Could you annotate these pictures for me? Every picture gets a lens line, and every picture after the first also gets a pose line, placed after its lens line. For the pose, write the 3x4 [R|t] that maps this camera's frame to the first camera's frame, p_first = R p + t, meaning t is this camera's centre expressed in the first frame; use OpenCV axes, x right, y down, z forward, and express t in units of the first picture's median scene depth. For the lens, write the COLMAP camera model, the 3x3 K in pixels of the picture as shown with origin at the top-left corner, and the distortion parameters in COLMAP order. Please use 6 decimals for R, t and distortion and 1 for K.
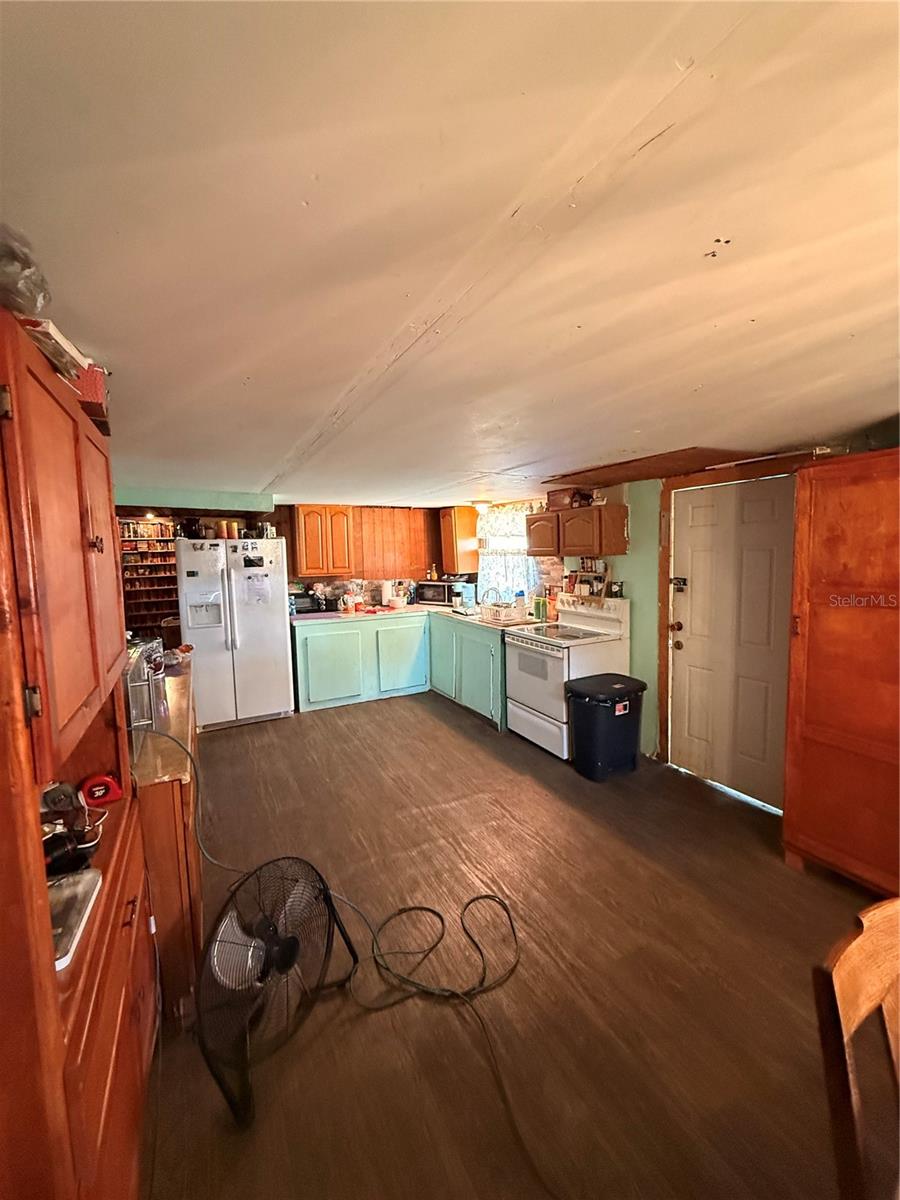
lens RADIAL K [[480.2, 0, 452.6], [0, 480.2, 593.8], [0, 0, 1]] dist [-0.002212, 0.000091]
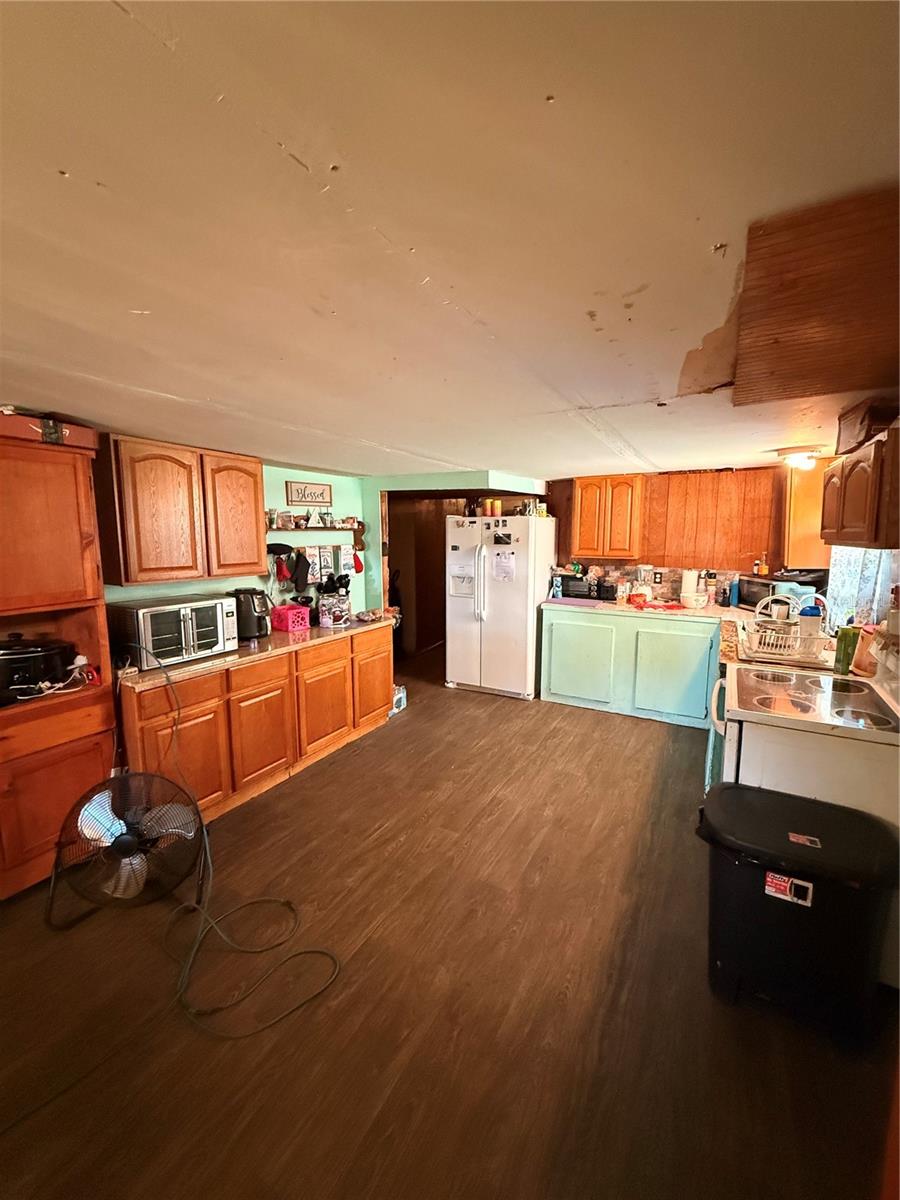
lens RADIAL K [[480.2, 0, 451.6], [0, 480.2, 598.9], [0, 0, 1]] dist [-0.002212, 0.000091]
pose [[0.535127, 0.132897, -0.834253, 0.356671], [-0.087325, 0.990960, 0.101846, -0.032469], [0.840246, 0.018350, 0.541895, 0.334168]]
